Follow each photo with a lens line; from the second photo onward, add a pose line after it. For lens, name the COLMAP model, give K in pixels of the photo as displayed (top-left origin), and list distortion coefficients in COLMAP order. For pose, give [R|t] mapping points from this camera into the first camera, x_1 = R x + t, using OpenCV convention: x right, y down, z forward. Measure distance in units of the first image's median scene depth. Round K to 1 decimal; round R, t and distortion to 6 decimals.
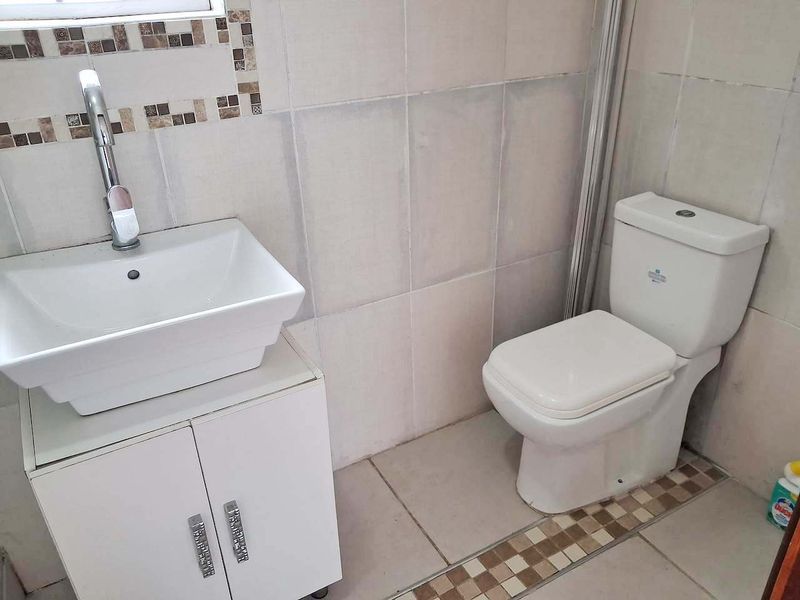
lens RADIAL K [[635.8, 0, 400.1], [0, 635.8, 303.2], [0, 0, 1]] dist [-0.002026, 0.000087]
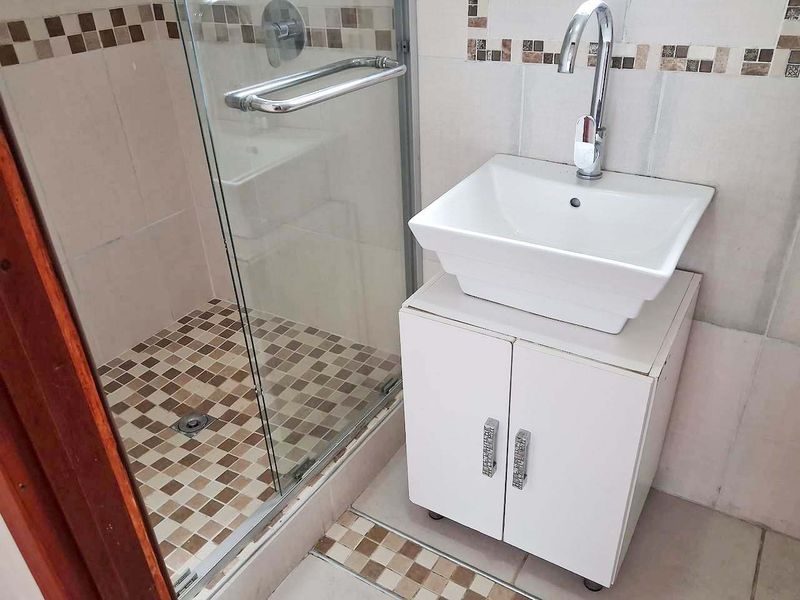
lens RADIAL K [[635.8, 0, 400.7], [0, 635.8, 304.2], [0, 0, 1]] dist [-0.002026, 0.000087]
pose [[0.487397, 0.447305, -0.749909, 0.293286], [-0.384948, 0.880934, 0.275264, -0.072723], [0.783747, 0.154513, 0.601553, 0.159830]]
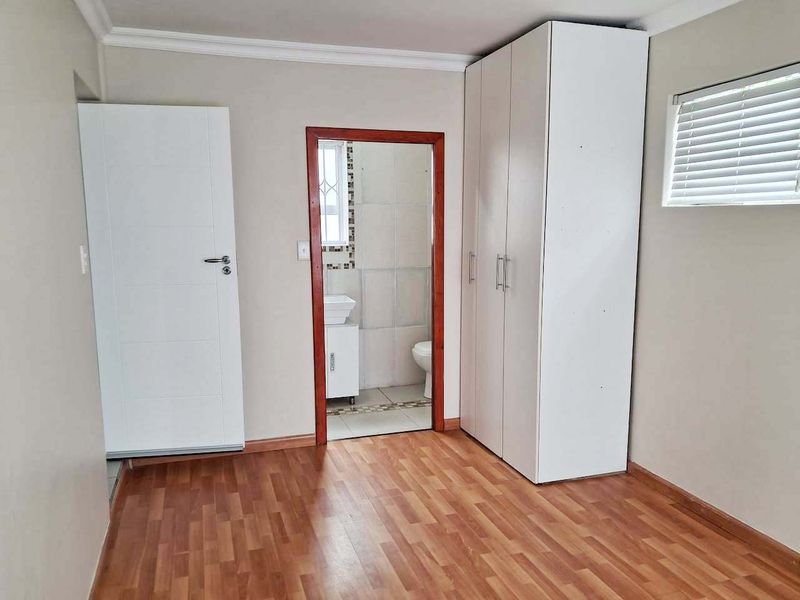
lens RADIAL K [[635.8, 0, 399.9], [0, 635.8, 299.9], [0, 0, 1]] dist [-0.002026, 0.000087]
pose [[0.978207, 0.048637, -0.201854, 0.895592], [-0.115899, 0.934532, -0.336479, 1.221770], [0.172274, 0.352541, 0.919803, -2.599690]]
